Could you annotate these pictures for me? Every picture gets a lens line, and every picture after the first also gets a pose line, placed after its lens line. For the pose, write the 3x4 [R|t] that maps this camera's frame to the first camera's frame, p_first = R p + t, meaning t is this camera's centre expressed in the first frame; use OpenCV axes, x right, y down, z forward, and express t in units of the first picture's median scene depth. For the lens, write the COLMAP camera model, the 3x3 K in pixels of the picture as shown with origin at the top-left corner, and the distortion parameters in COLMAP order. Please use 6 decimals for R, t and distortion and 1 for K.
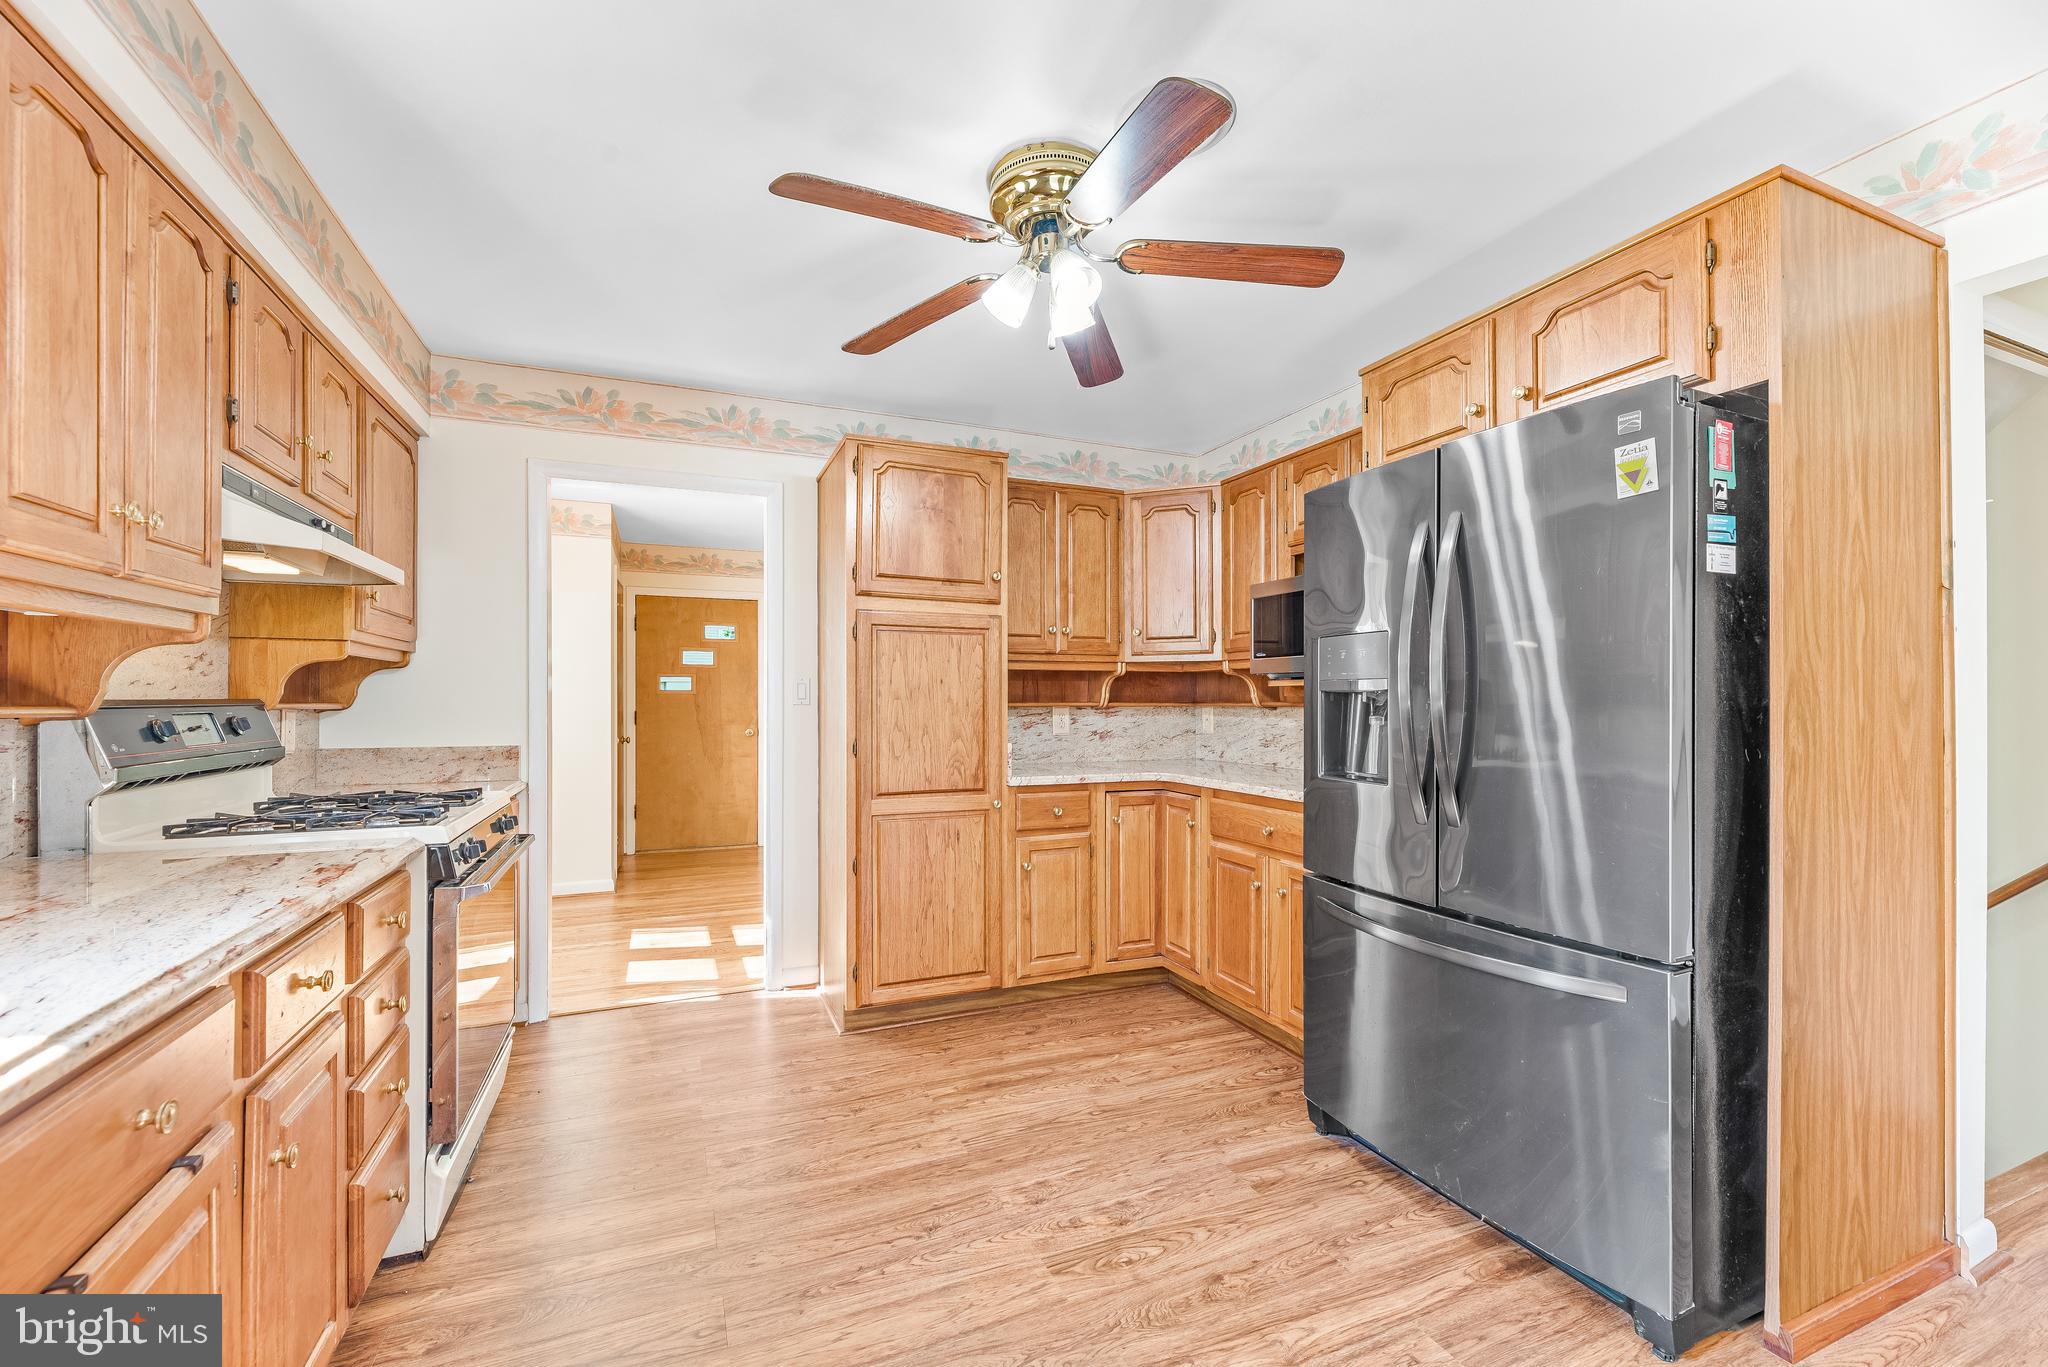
lens RADIAL K [[824.3, 0, 1013.6], [0, 824.3, 698.3], [0, 0, 1]] dist [-0.001988, -0.000302]
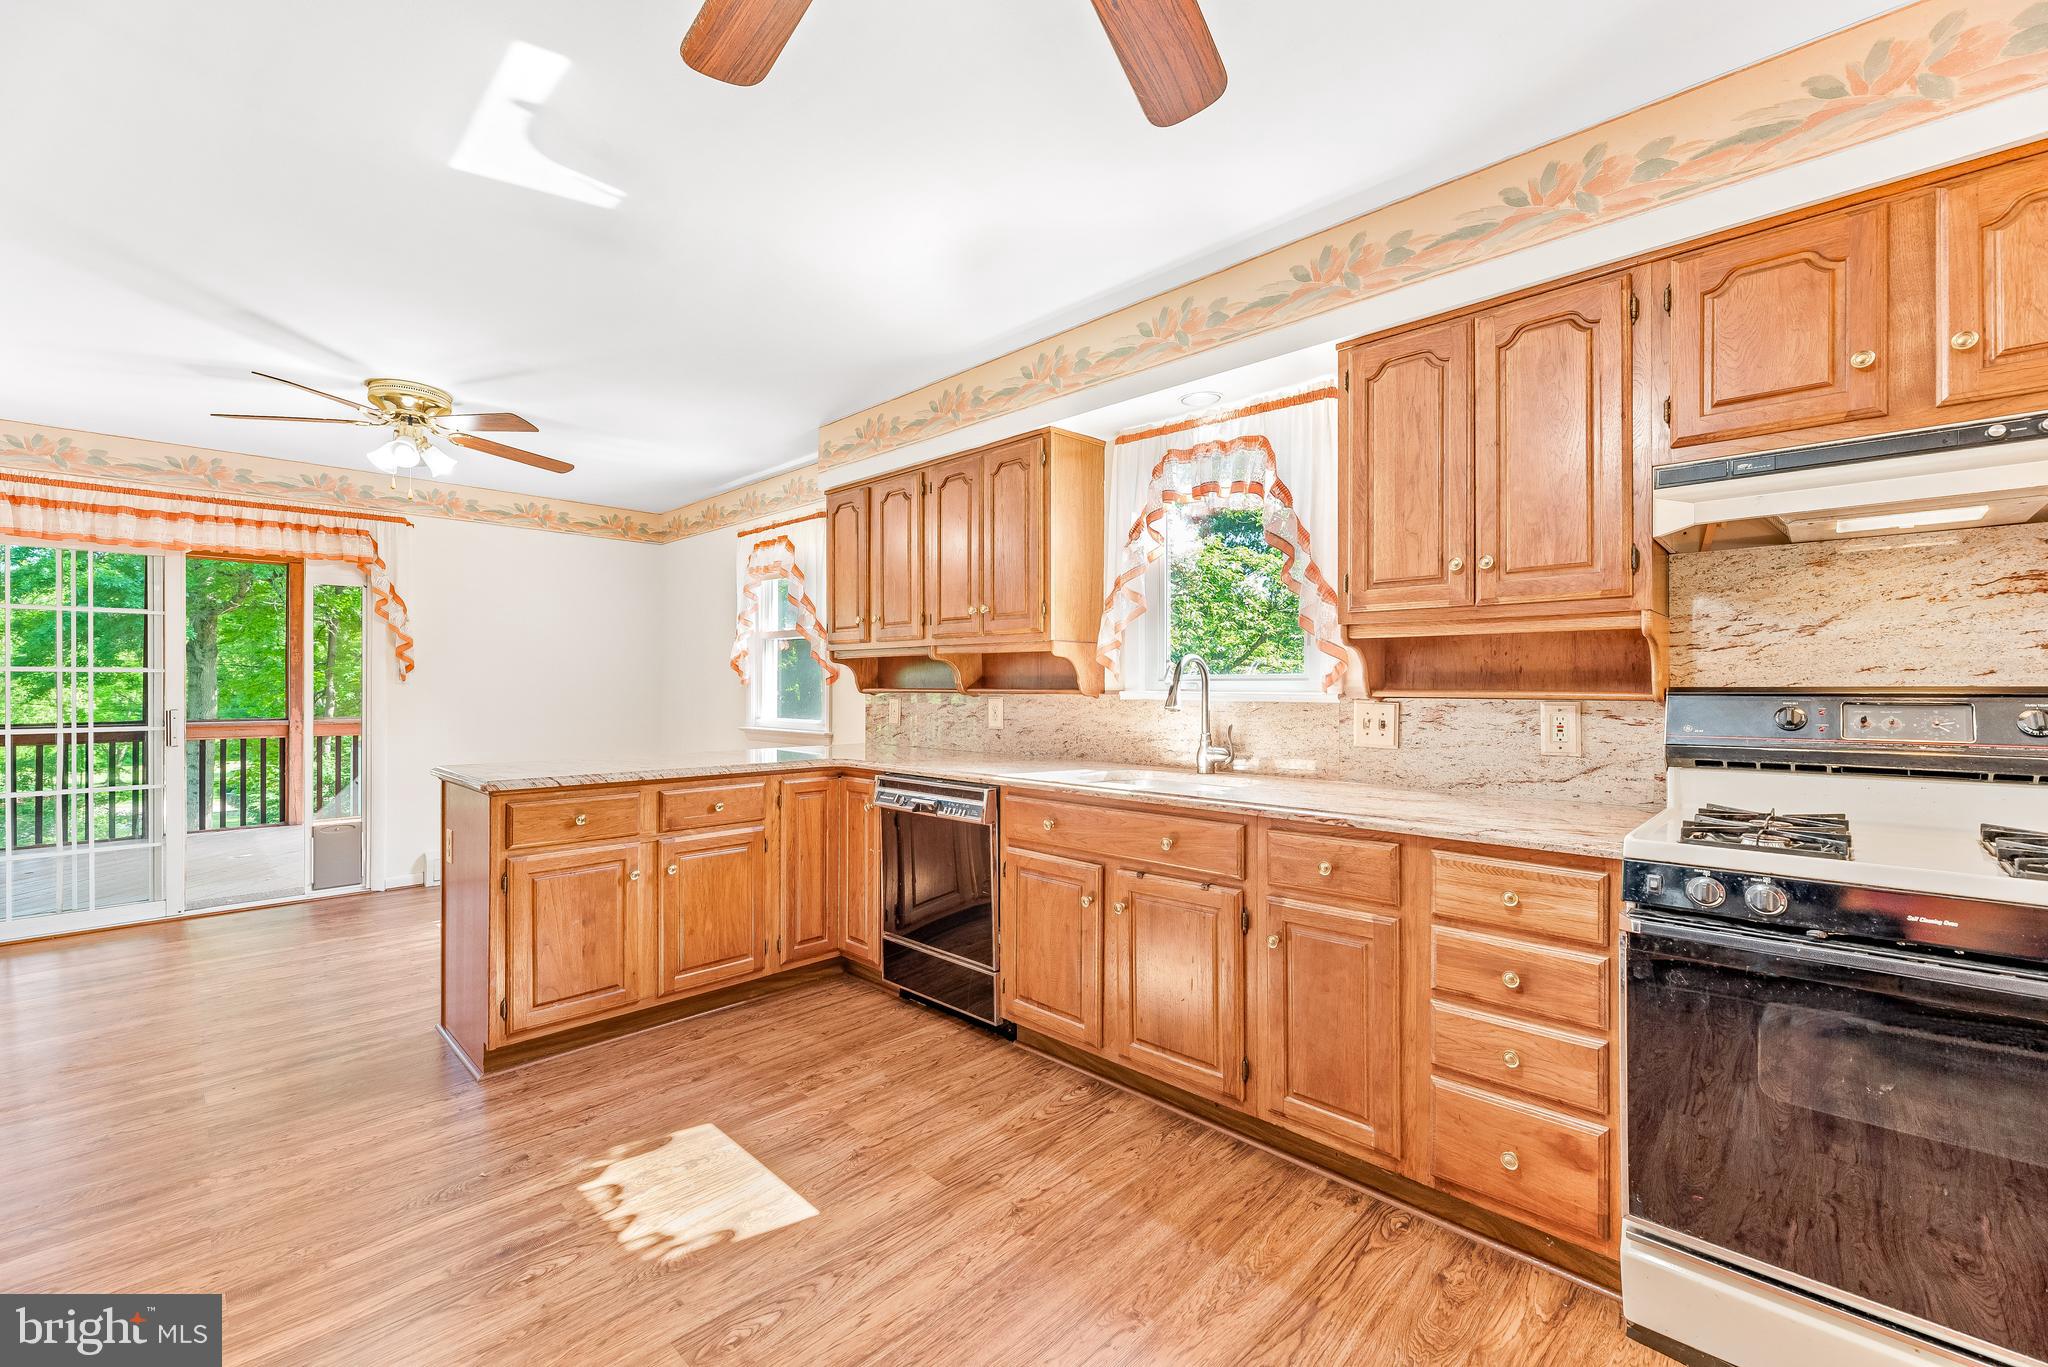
lens RADIAL K [[834.4, 0, 1024.0], [0, 834.4, 683.5], [0, 0, 1]] dist [-0.002974, 0.000004]
pose [[-0.918168, -0.002306, -0.396184, 0.125492], [-0.000147, 0.999985, -0.005480, 0.002115], [0.396191, -0.004973, -0.918155, 0.903914]]
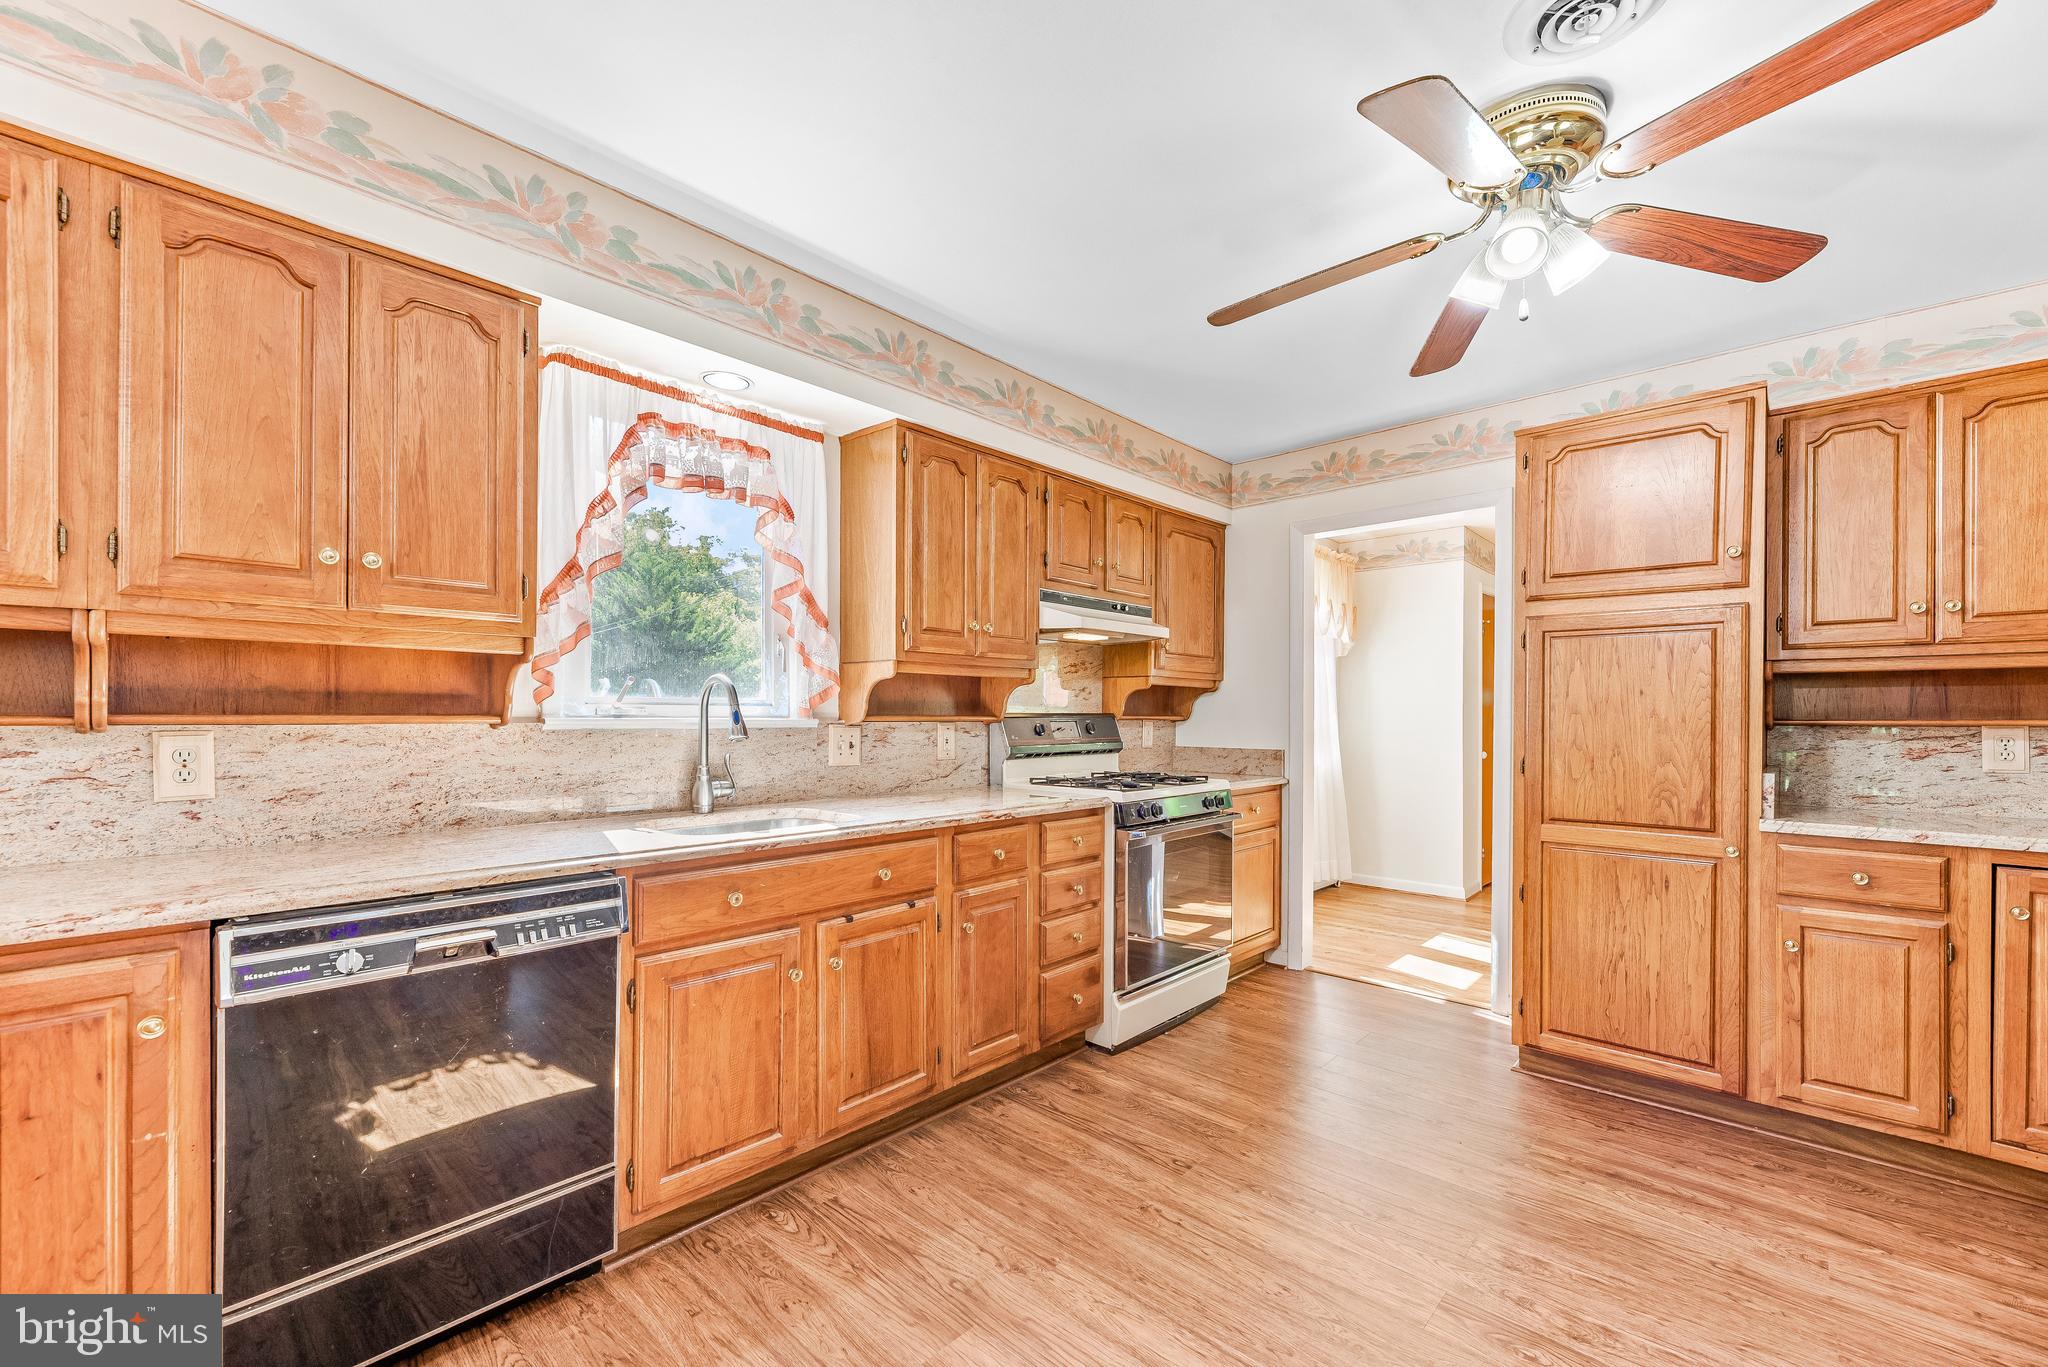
lens RADIAL K [[840.5, 0, 1005.2], [0, 840.5, 716.6], [0, 0, 1]] dist [-0.000033, -0.000005]
pose [[0.403377, 0.003772, -0.915026, 0.422197], [-0.001152, 0.999993, 0.003615, 0.001572], [0.915033, -0.000404, 0.403378, 0.076593]]
